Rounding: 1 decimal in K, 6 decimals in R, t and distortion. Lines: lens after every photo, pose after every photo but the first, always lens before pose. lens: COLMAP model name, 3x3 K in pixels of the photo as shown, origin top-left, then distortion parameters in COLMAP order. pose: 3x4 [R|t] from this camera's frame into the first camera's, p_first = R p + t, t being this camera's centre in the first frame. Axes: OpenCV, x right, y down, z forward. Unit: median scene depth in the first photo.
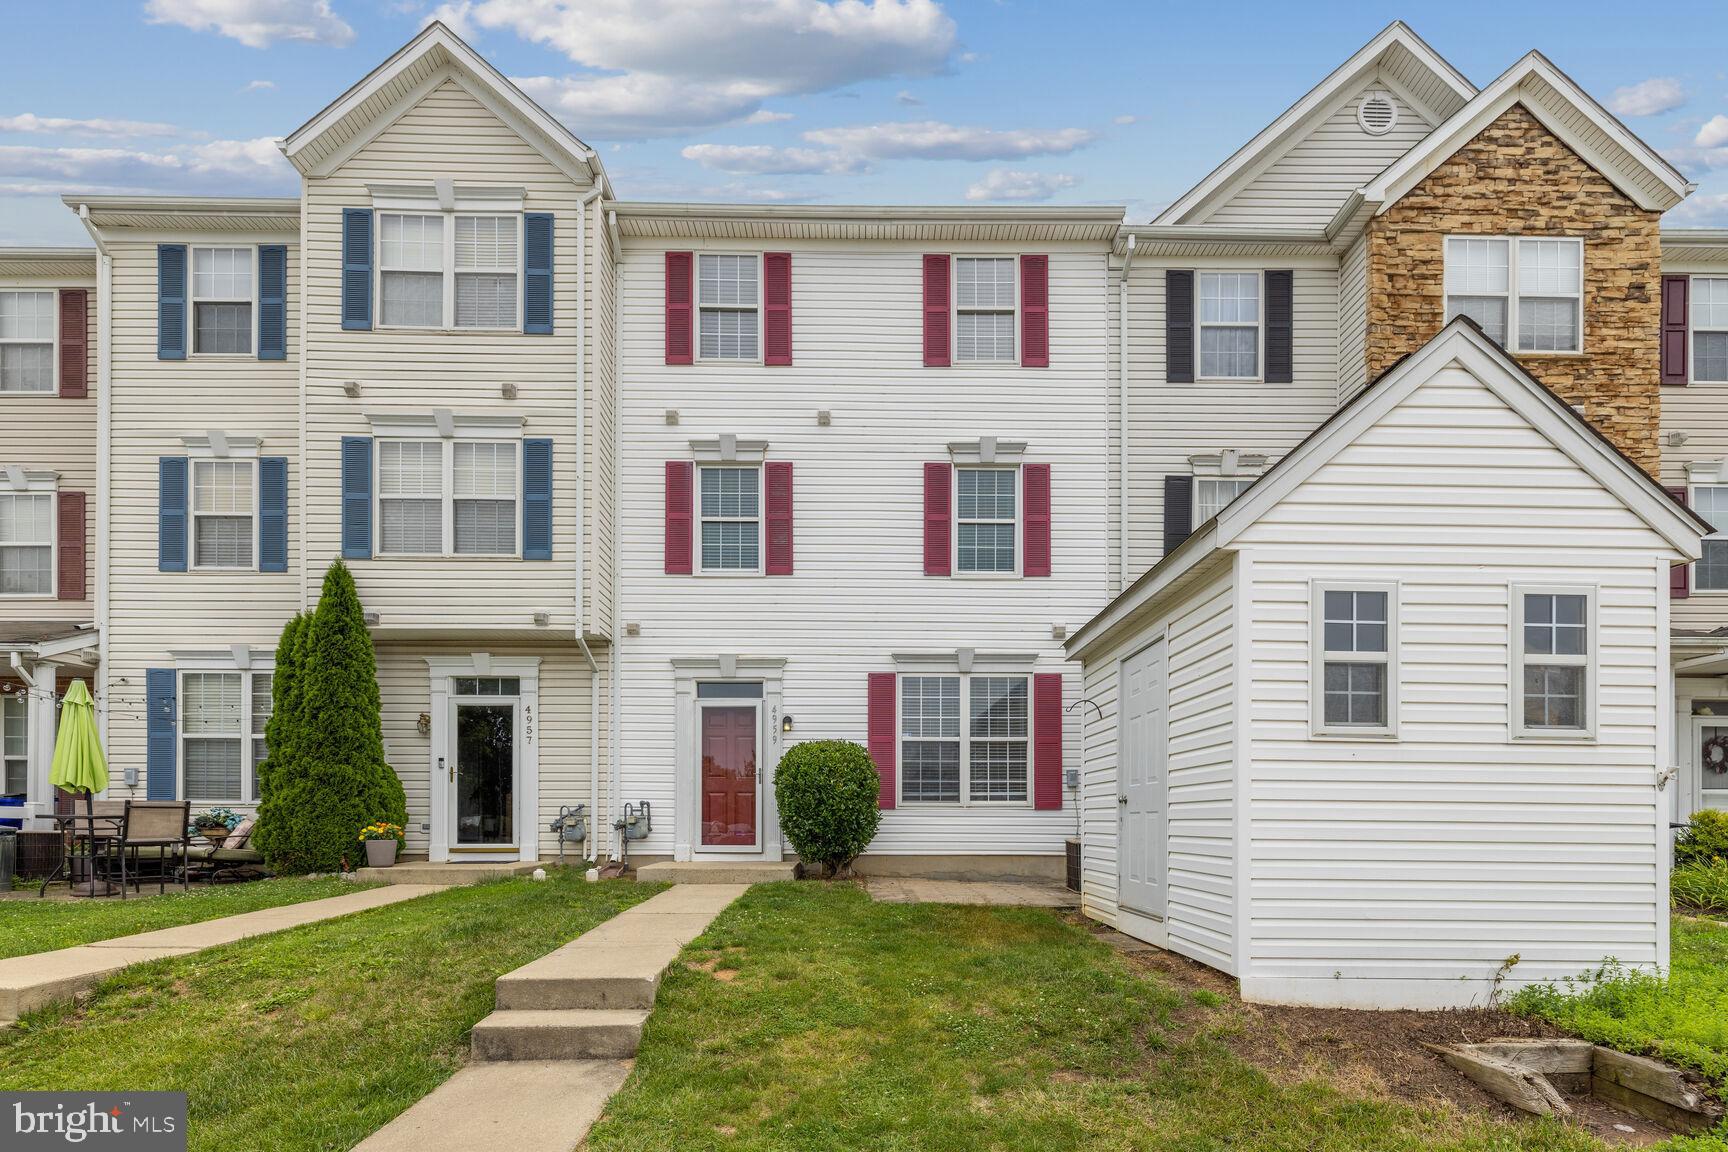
lens RADIAL K [[772.6, 0, 853.1], [0, 772.6, 818.5], [0, 0, 1]] dist [0.002132, 0.000120]
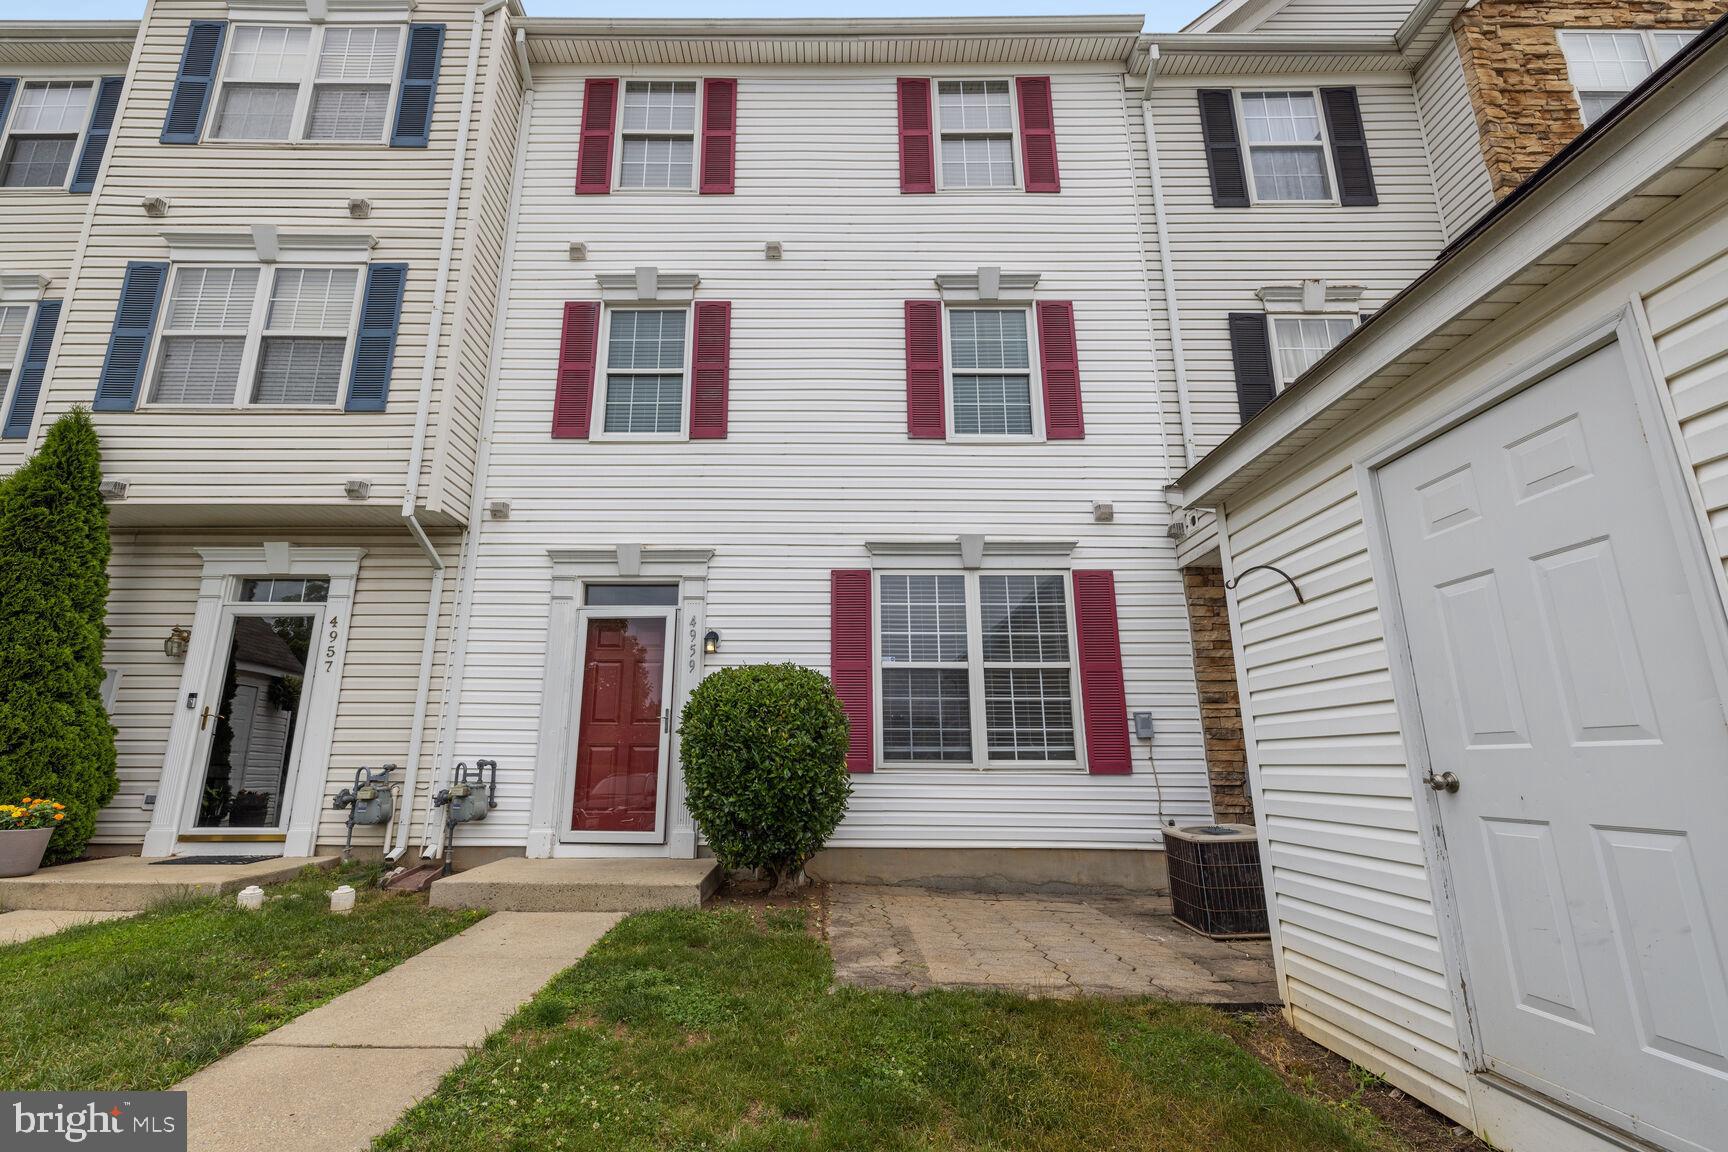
lens RADIAL K [[738.1, 0, 819.0], [0, 738.1, 582.2], [0, 0, 1]] dist [0.002331, -0.000195]
pose [[0.999951, -0.000394, -0.009923, 0.015607], [-0.001984, 0.971152, -0.238454, -0.020512], [0.009730, 0.238462, 0.971103, 0.370606]]
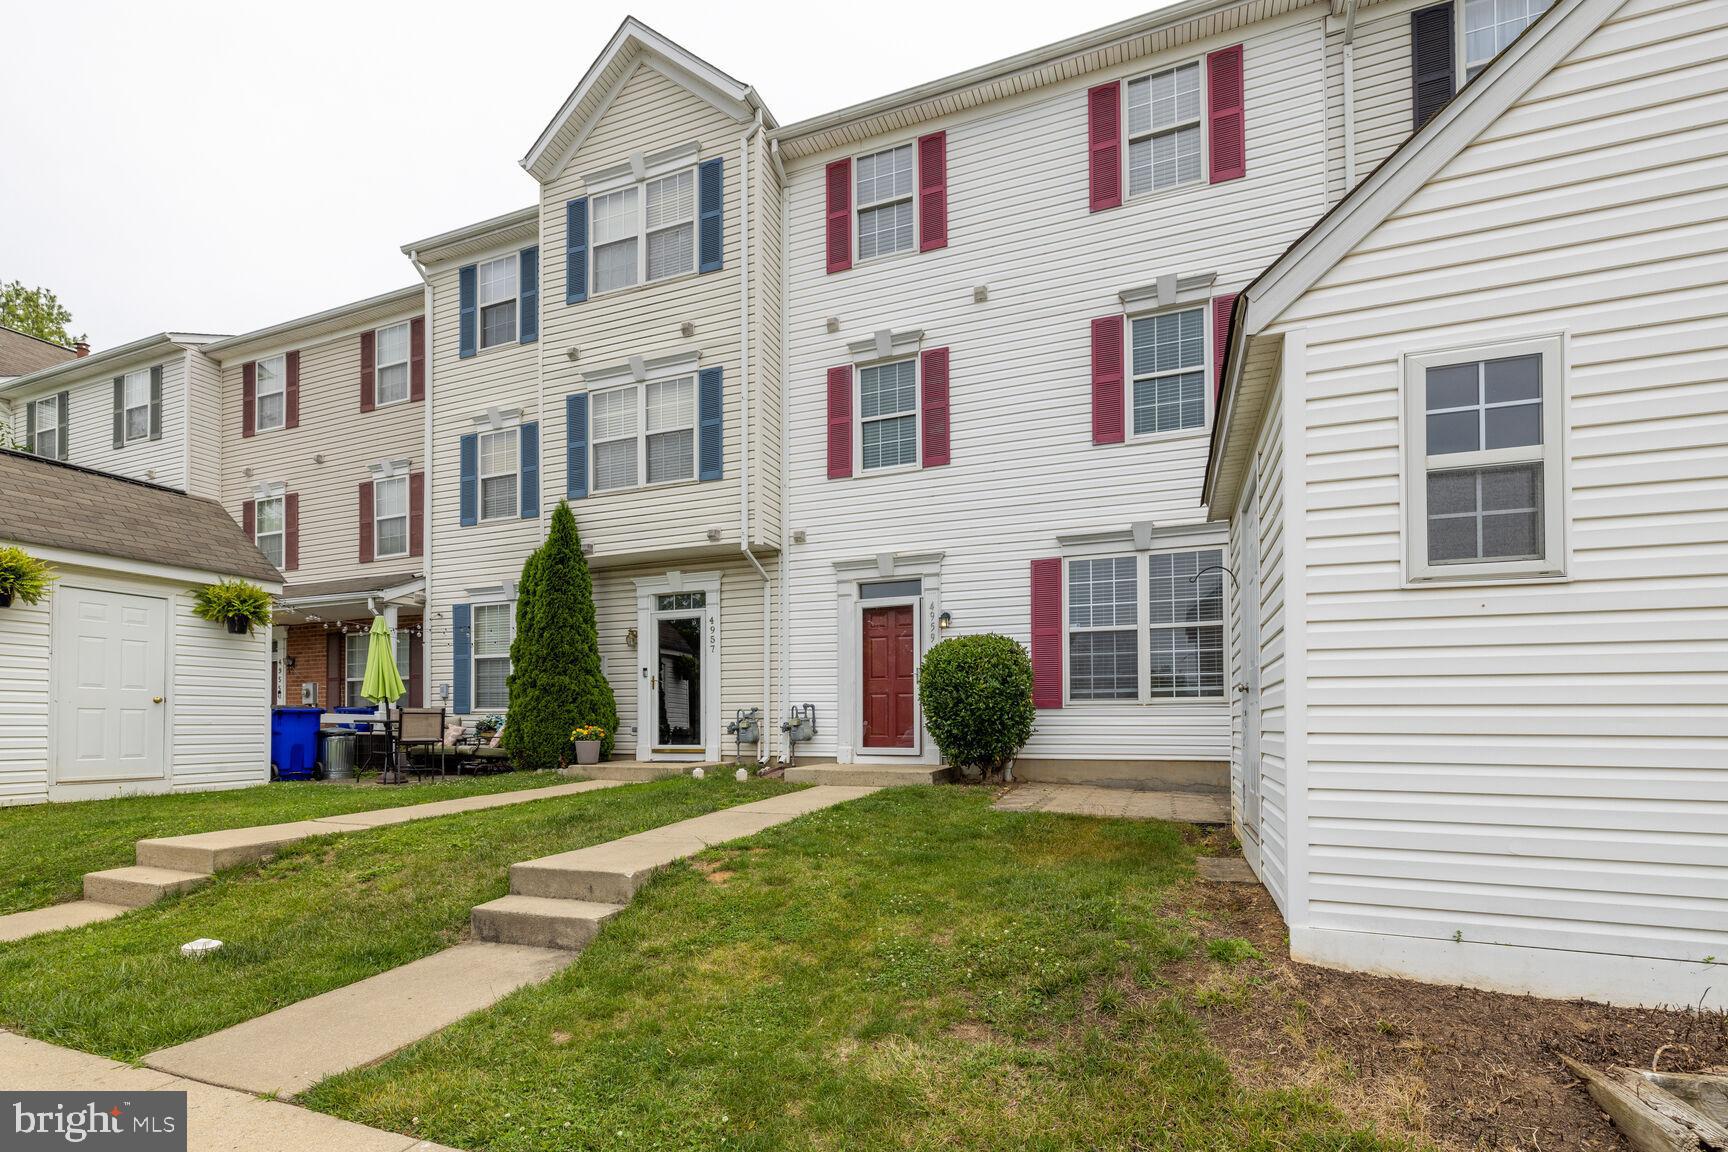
lens RADIAL K [[769.7, 0, 863.9], [0, 769.7, 716.3], [0, 0, 1]] dist [0.003009, -0.000032]
pose [[0.930918, -0.009565, -0.365102, 0.171690], [0.004948, 0.999896, -0.013580, 0.008330], [0.365194, 0.010835, 0.930868, 0.082750]]
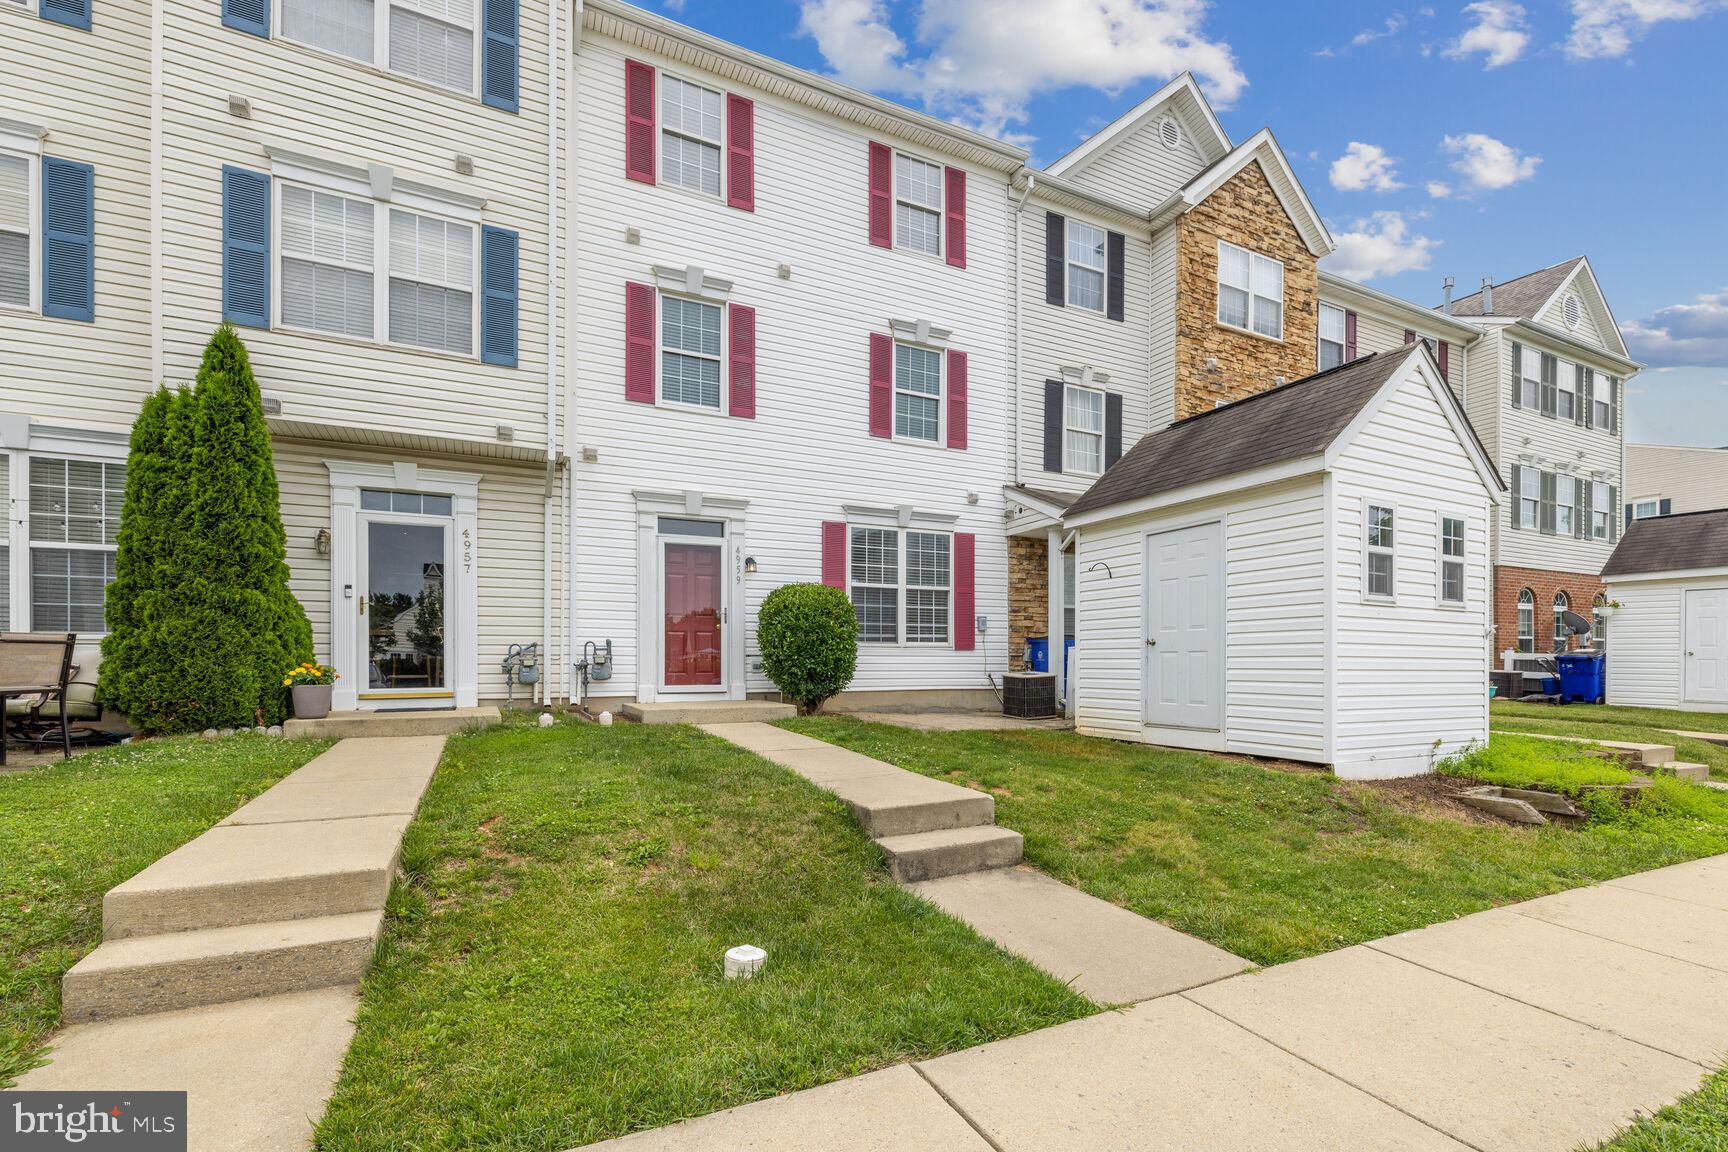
lens RADIAL K [[769.7, 0, 843.1], [0, 769.7, 663.8], [0, 0, 1]] dist [0.003009, -0.000032]
pose [[0.902304, -0.004365, 0.431077, -0.422650], [0.002351, 0.999984, 0.005202, 0.002560], [-0.431093, -0.003681, 0.902300, 0.034185]]
